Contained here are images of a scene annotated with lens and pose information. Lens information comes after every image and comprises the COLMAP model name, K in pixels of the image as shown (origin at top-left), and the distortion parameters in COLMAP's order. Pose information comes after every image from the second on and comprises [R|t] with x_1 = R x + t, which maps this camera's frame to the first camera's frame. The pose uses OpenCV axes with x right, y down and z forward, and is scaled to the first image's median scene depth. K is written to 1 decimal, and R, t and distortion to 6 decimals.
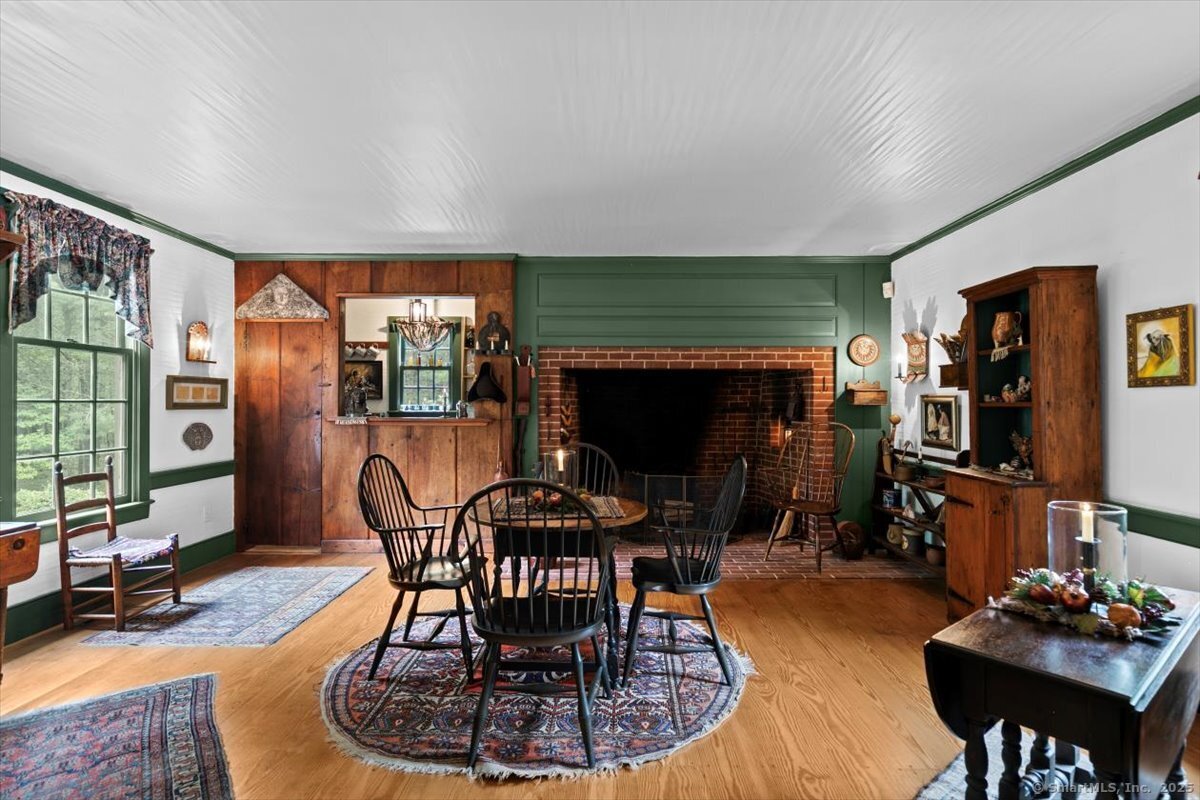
lens RADIAL K [[579.1, 0, 608.7], [0, 579.1, 398.6], [0, 0, 1]] dist [0.001275, -0.000145]
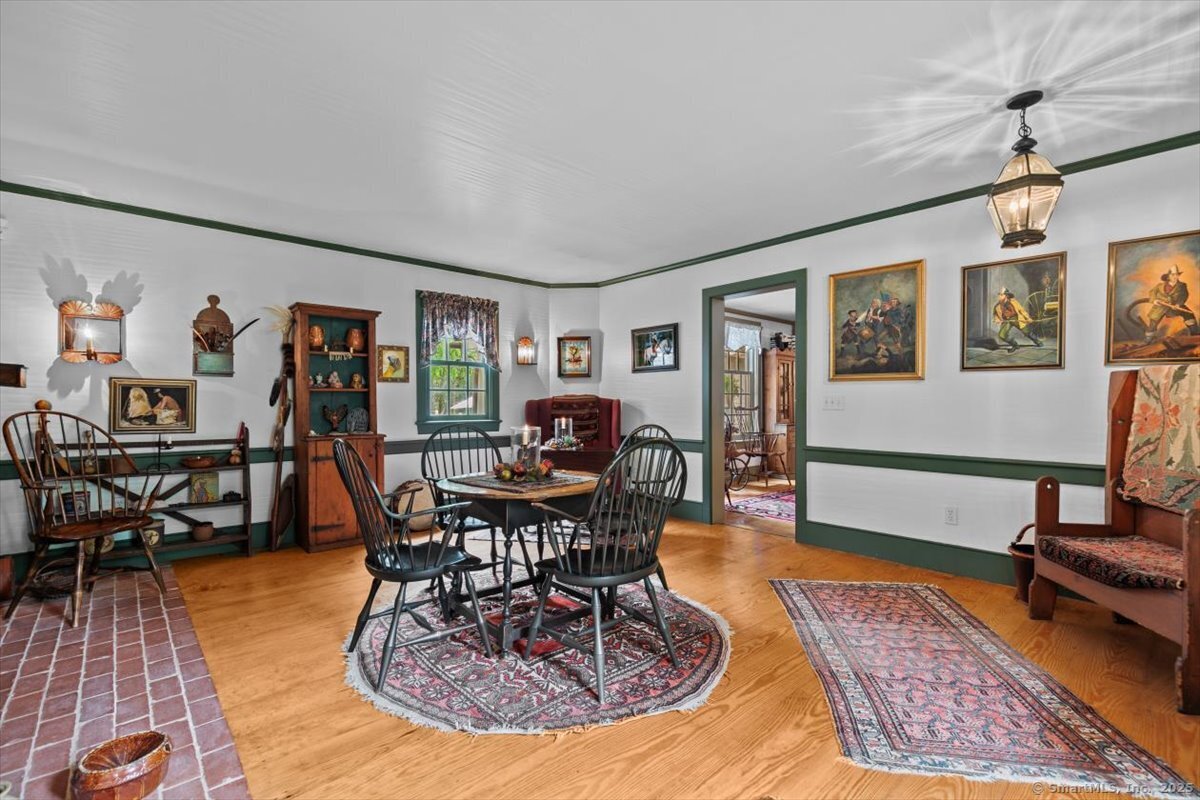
lens RADIAL K [[538.8, 0, 605.6], [0, 538.8, 401.8], [0, 0, 1]] dist [0.001617, -0.000485]
pose [[-0.673092, 0.001017, 0.739558, -0.530571], [-0.004271, 0.999977, -0.005263, 0.029757], [-0.739546, -0.006701, -0.673072, 0.904942]]
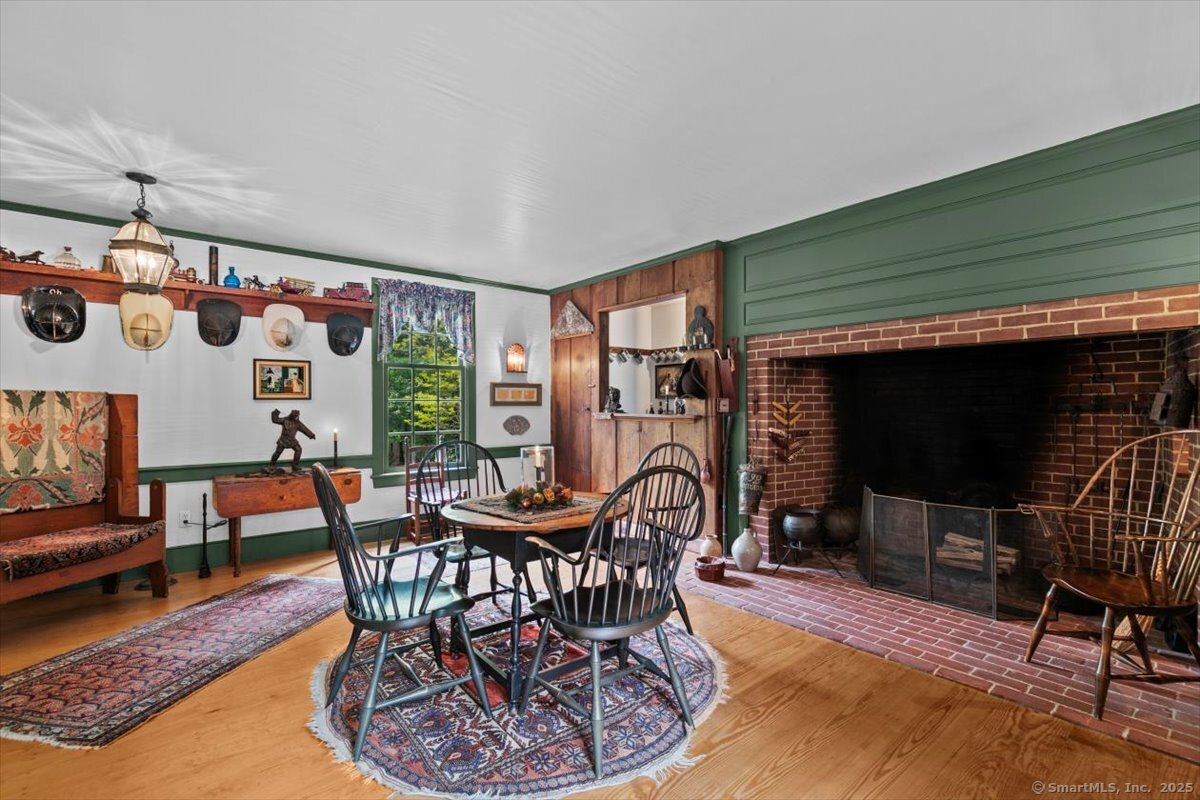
lens RADIAL K [[538.8, 0, 604.8], [0, 538.8, 398.1], [0, 0, 1]] dist [0.001617, -0.000485]
pose [[0.643193, -0.013428, -0.765587, 0.389527], [0.010308, 0.999907, -0.008878, 0.011735], [0.765635, -0.002181, 0.643271, 0.296731]]
